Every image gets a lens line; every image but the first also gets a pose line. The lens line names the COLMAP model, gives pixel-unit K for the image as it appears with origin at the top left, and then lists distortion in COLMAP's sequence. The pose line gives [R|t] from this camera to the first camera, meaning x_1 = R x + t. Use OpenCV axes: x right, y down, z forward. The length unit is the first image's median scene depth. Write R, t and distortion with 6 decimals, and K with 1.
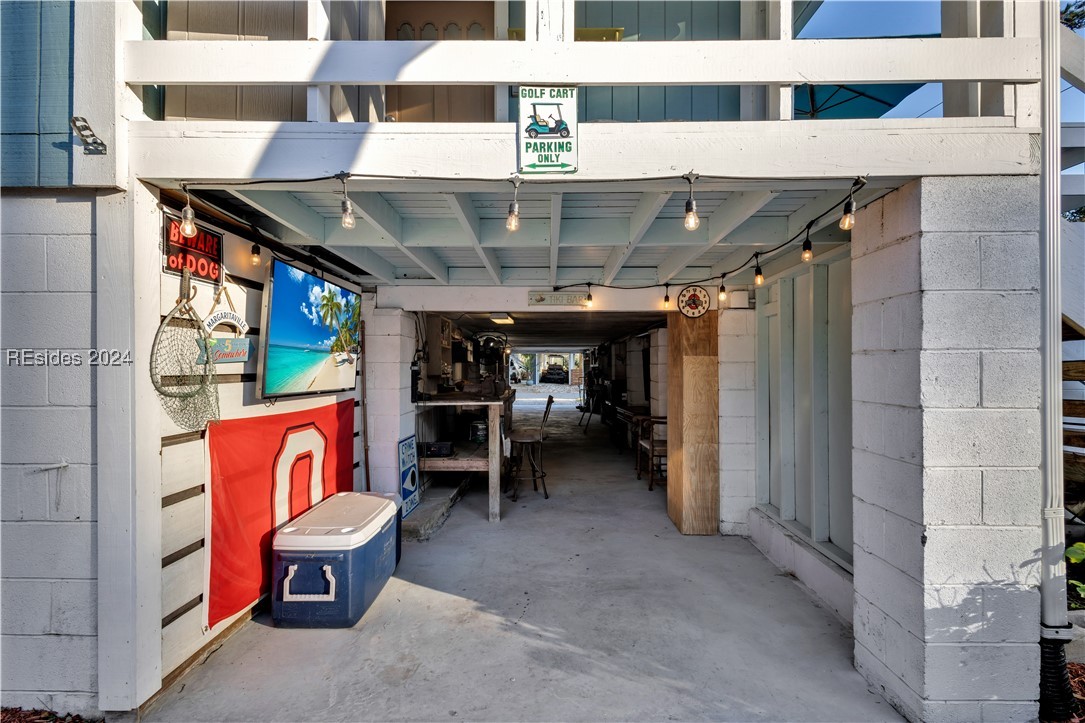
lens RADIAL K [[501.3, 0, 543.8], [0, 501.3, 365.2], [0, 0, 1]] dist [0.006568, -0.000417]
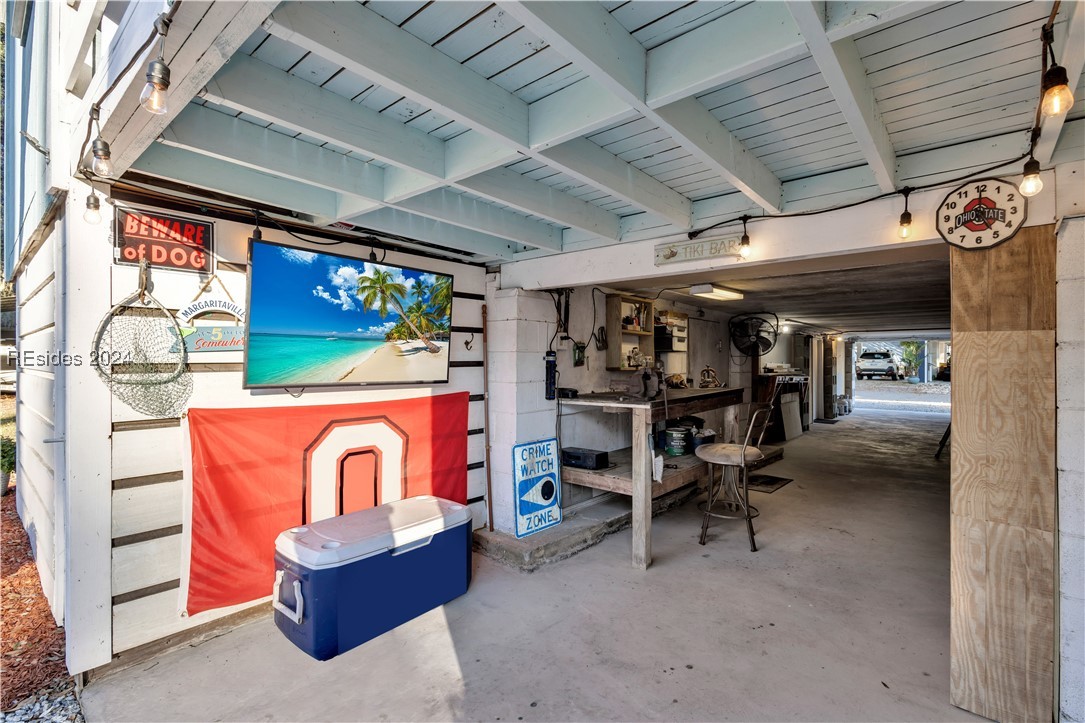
lens RADIAL K [[501.3, 0, 543.2], [0, 501.3, 359.4], [0, 0, 1]] dist [0.006568, -0.000417]
pose [[0.762657, 0.000737, -0.646803, 0.335190], [0.001332, 0.999995, 0.002710, 0.006241], [0.646802, -0.002929, 0.762652, 0.439096]]
